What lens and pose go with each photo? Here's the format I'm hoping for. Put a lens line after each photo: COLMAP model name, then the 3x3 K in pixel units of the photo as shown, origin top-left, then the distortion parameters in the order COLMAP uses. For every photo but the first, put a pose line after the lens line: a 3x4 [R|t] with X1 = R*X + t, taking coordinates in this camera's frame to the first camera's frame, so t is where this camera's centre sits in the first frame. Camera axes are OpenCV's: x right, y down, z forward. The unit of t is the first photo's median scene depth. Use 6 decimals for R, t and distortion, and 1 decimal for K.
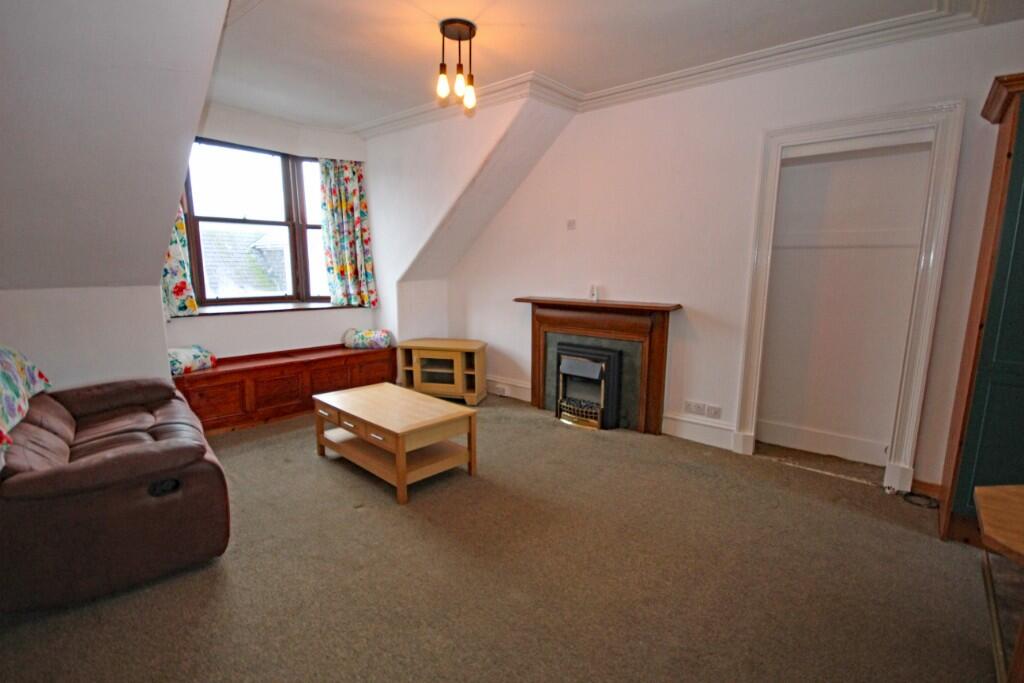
lens RADIAL K [[471.6, 0, 515.1], [0, 471.6, 339.8], [0, 0, 1]] dist [-0.002294, -0.003368]
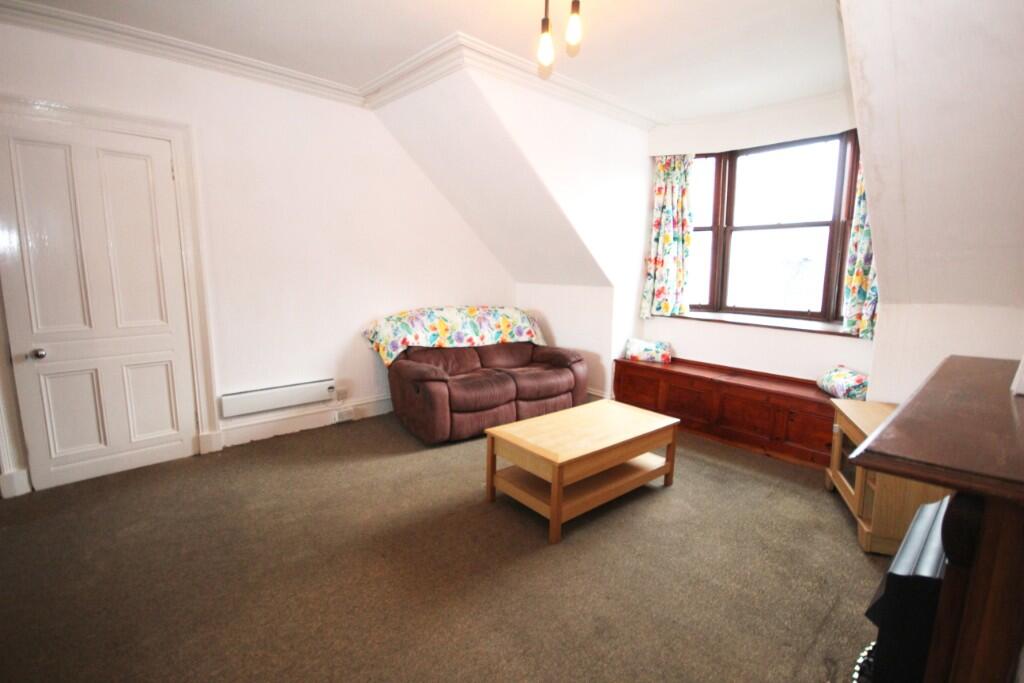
lens RADIAL K [[471.6, 0, 517.2], [0, 471.6, 339.3], [0, 0, 1]] dist [-0.002294, -0.003368]
pose [[-0.110824, 0.136385, -0.984437, 0.494873], [-0.170650, 0.973216, 0.154041, -0.111615], [0.979079, 0.185066, -0.084582, 0.749404]]
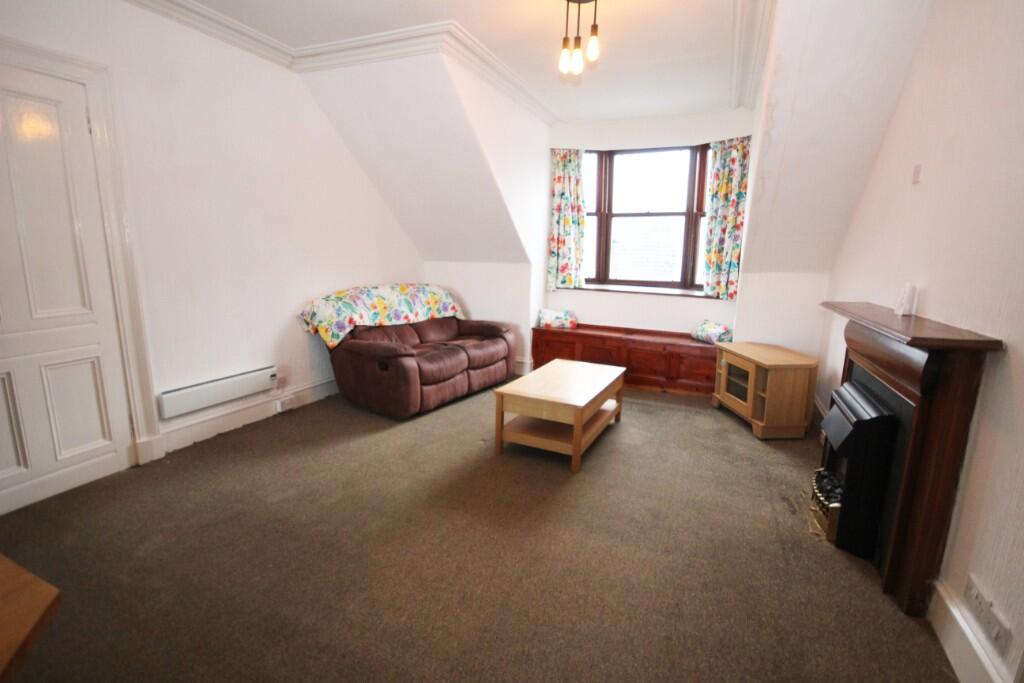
lens RADIAL K [[471.6, 0, 519.5], [0, 471.6, 339.3], [0, 0, 1]] dist [-0.002294, -0.003368]
pose [[0.295230, 0.171392, -0.939928, 0.563933], [-0.165734, 0.978051, 0.126287, -0.055938], [0.940942, 0.118494, 0.317156, 0.452270]]
